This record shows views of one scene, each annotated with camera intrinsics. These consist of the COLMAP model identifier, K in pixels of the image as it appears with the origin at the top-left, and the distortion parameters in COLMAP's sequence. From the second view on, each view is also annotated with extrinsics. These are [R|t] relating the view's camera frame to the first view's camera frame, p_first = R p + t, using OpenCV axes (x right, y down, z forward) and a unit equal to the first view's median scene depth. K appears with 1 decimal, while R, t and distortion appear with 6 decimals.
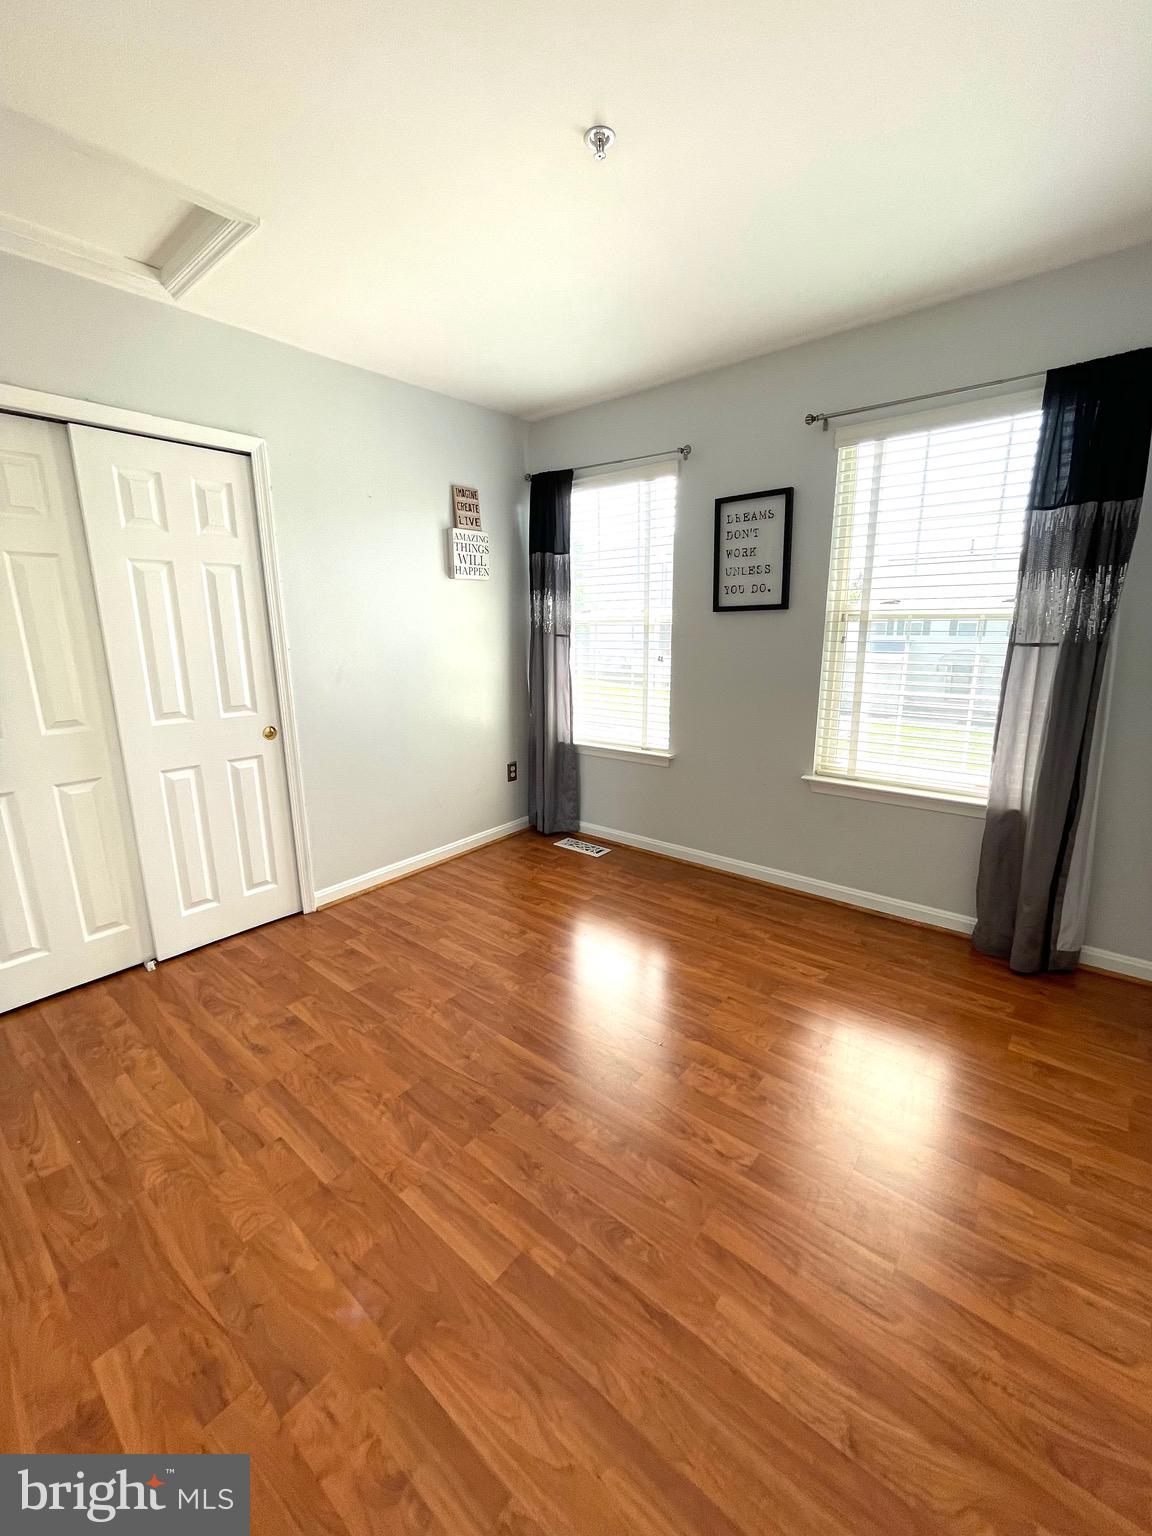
lens RADIAL K [[625.0, 0, 571.0], [0, 625.0, 762.8], [0, 0, 1]] dist [-0.002181, -0.000264]
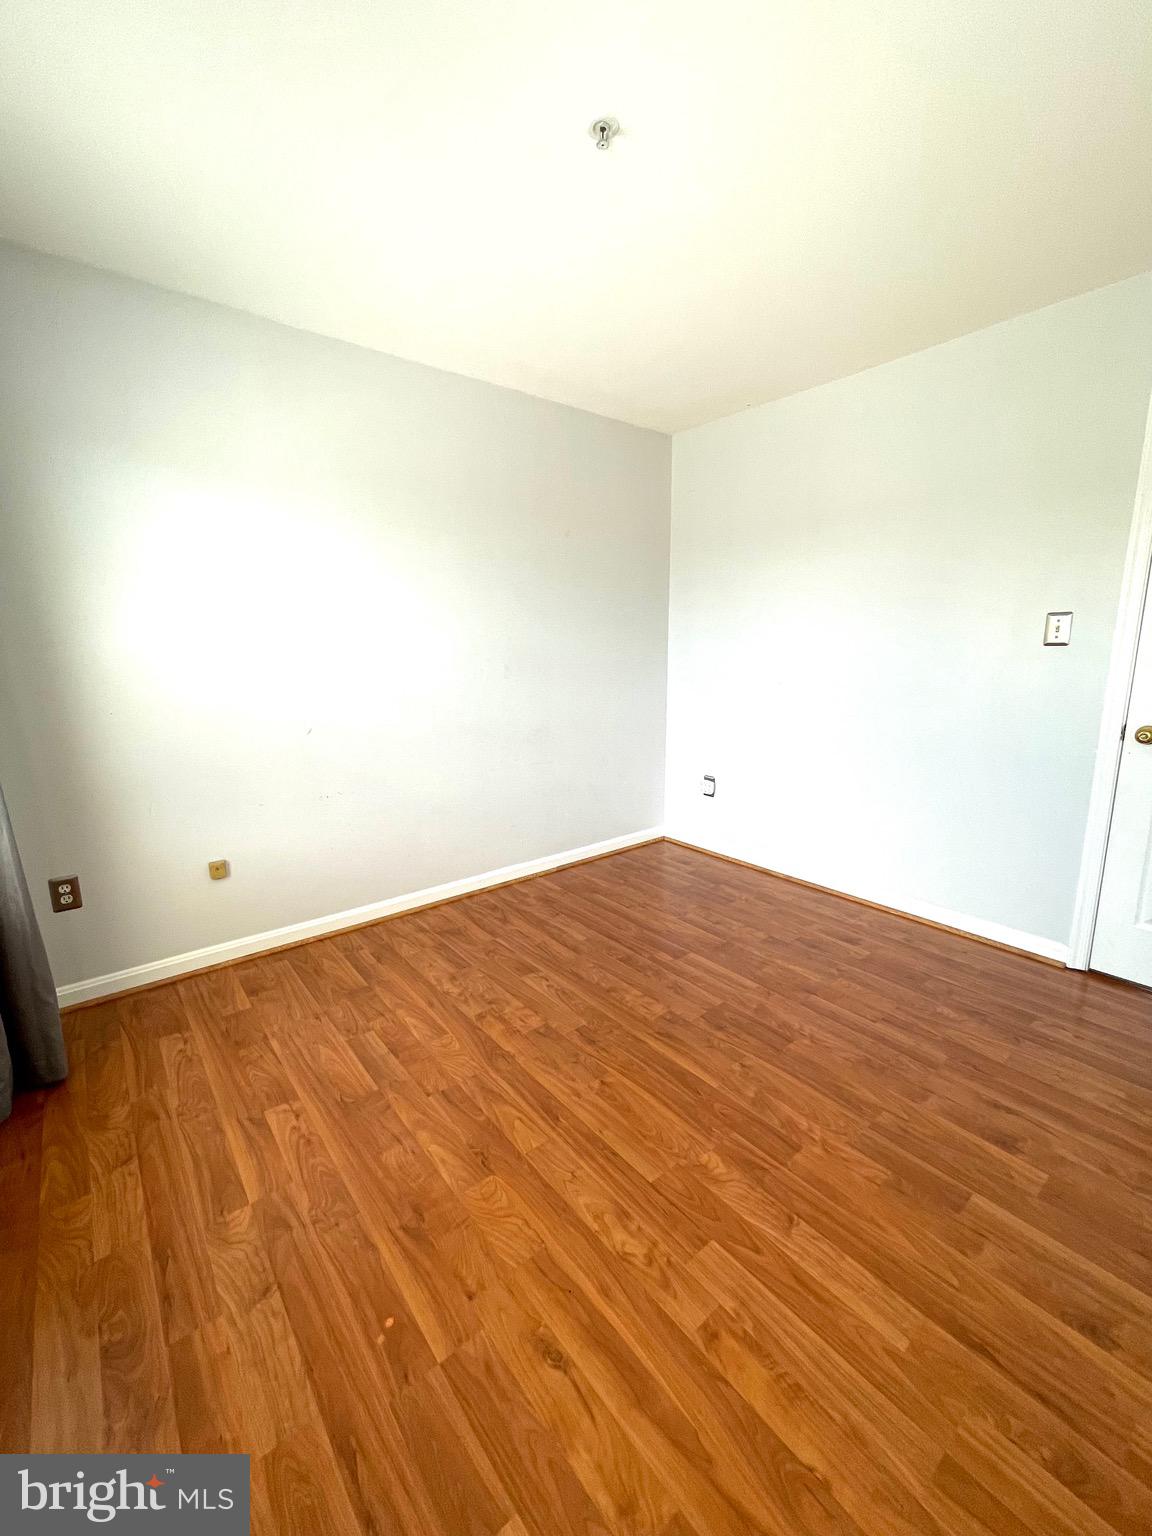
lens RADIAL K [[625.0, 0, 571.0], [0, 625.0, 762.8], [0, 0, 1]] dist [-0.002181, -0.000264]
pose [[-0.980624, -0.015070, 0.195317, -0.079046], [0.064867, 0.915811, 0.396336, -0.335213], [-0.184846, 0.401326, -0.897089, 1.605277]]
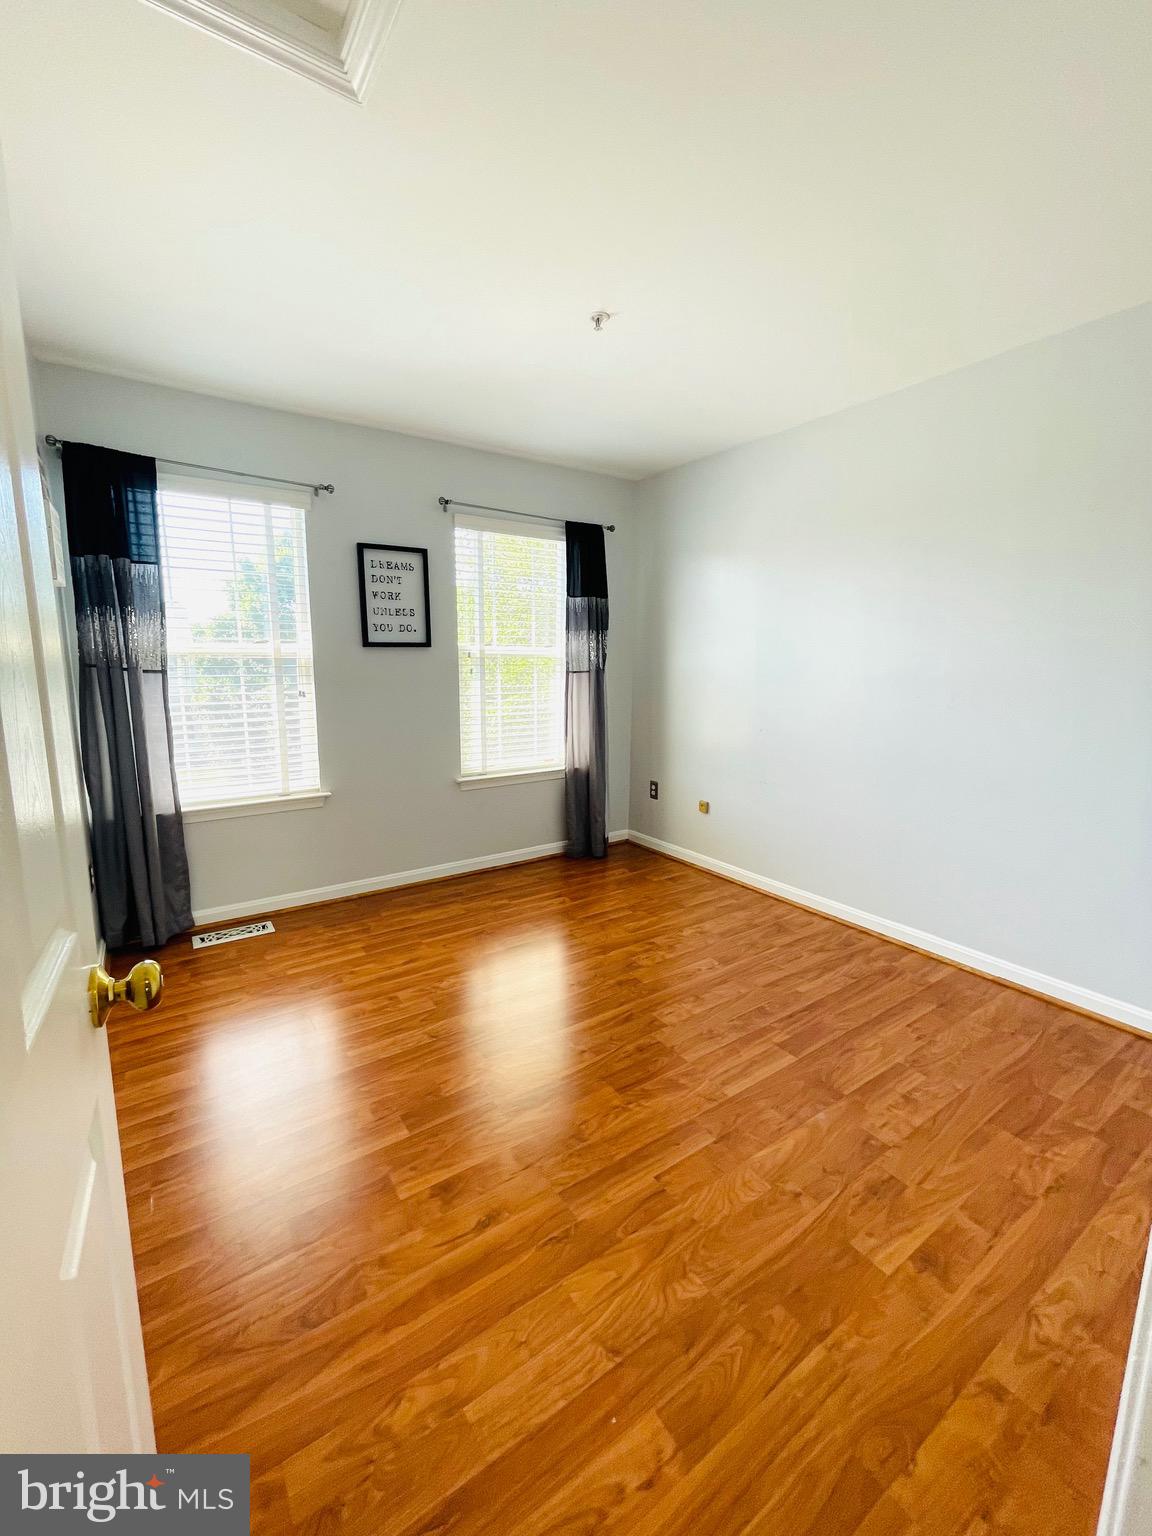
lens RADIAL K [[625.0, 0, 571.0], [0, 625.0, 762.8], [0, 0, 1]] dist [-0.002181, -0.000264]
pose [[0.270673, -0.141820, 0.952168, -1.040280], [0.207343, 0.974463, 0.086199, -0.100243], [-0.940077, 0.174093, 0.293166, 0.574020]]
